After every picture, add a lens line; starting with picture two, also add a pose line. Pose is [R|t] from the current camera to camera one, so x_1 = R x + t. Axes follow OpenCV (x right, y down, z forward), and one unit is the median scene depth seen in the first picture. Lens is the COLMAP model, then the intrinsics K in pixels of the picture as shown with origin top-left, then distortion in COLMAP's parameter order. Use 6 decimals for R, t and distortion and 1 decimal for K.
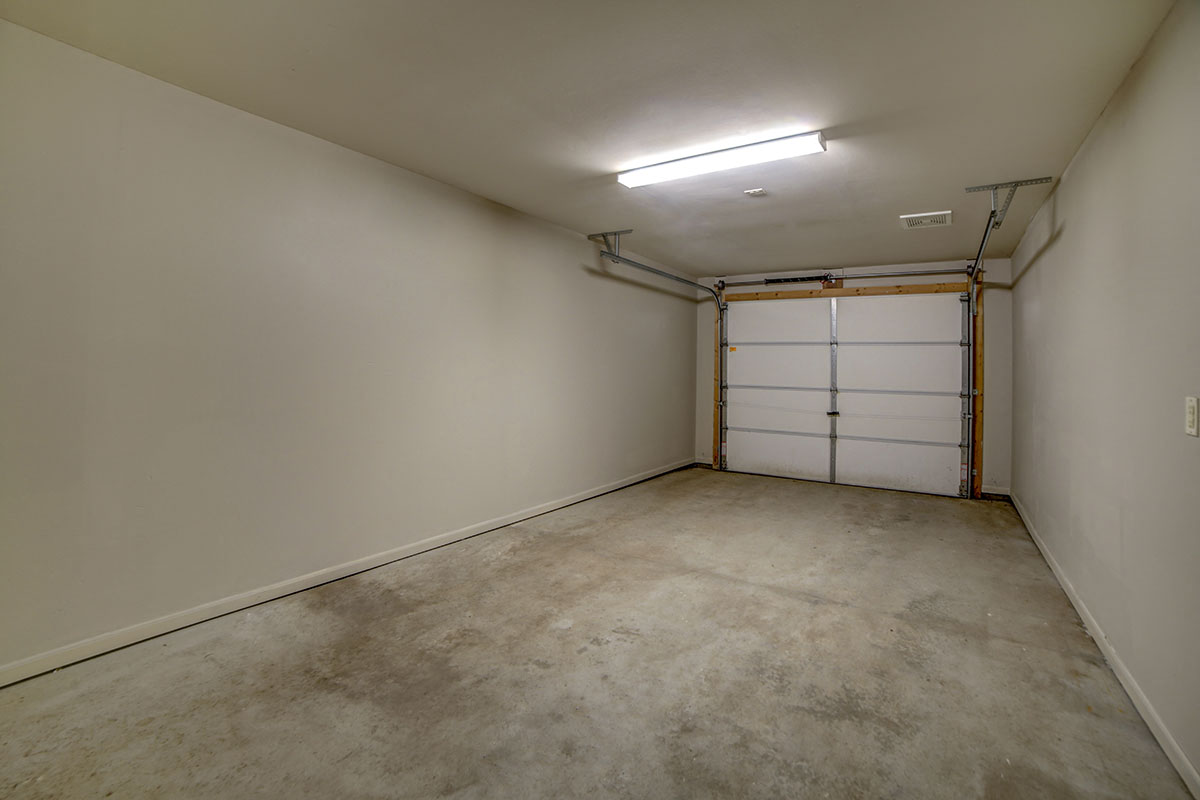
lens RADIAL K [[520.0, 0, 600.0], [0, 520.0, 400.0], [0, 0, 1]] dist [-0.000796, -0.000052]
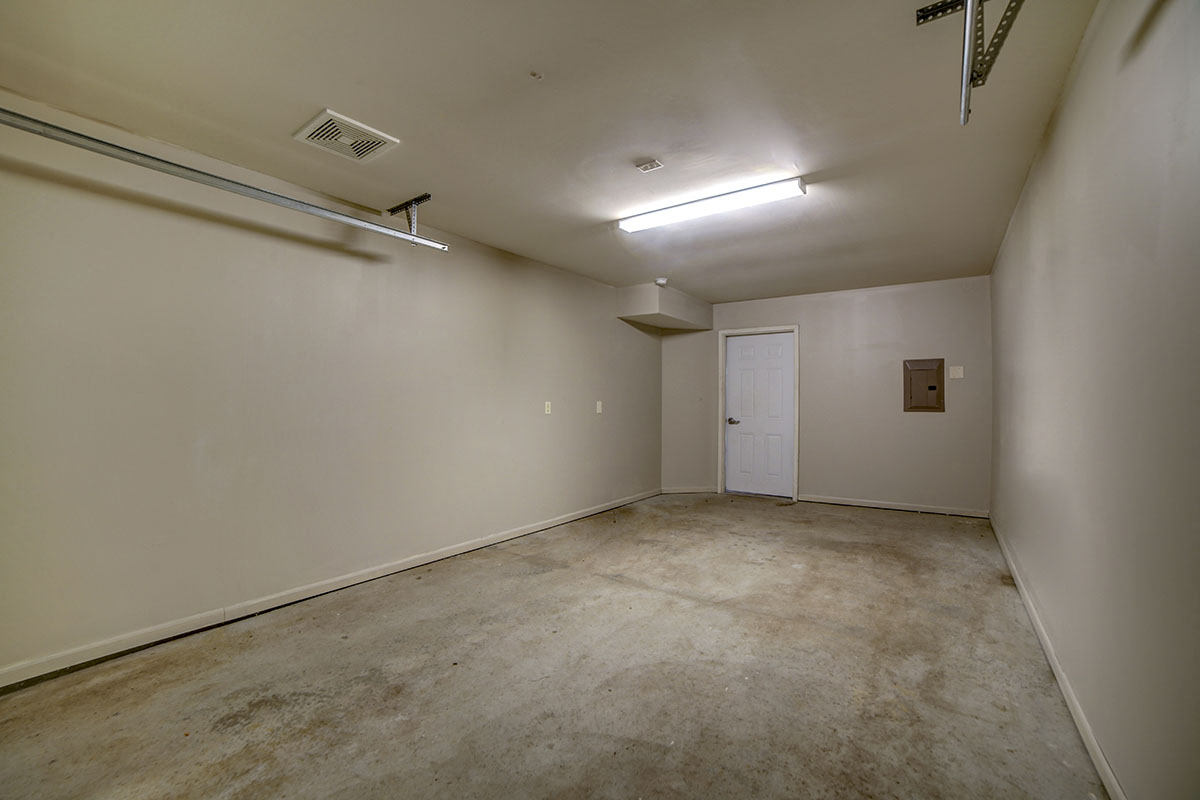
lens RADIAL K [[520.0, 0, 600.0], [0, 520.0, 400.0], [0, 0, 1]] dist [-0.000796, -0.000052]
pose [[-0.999258, -0.037936, -0.006588, 0.482876], [-0.038257, 0.997557, 0.058450, -0.109015], [0.004355, 0.058659, -0.998269, 2.237892]]
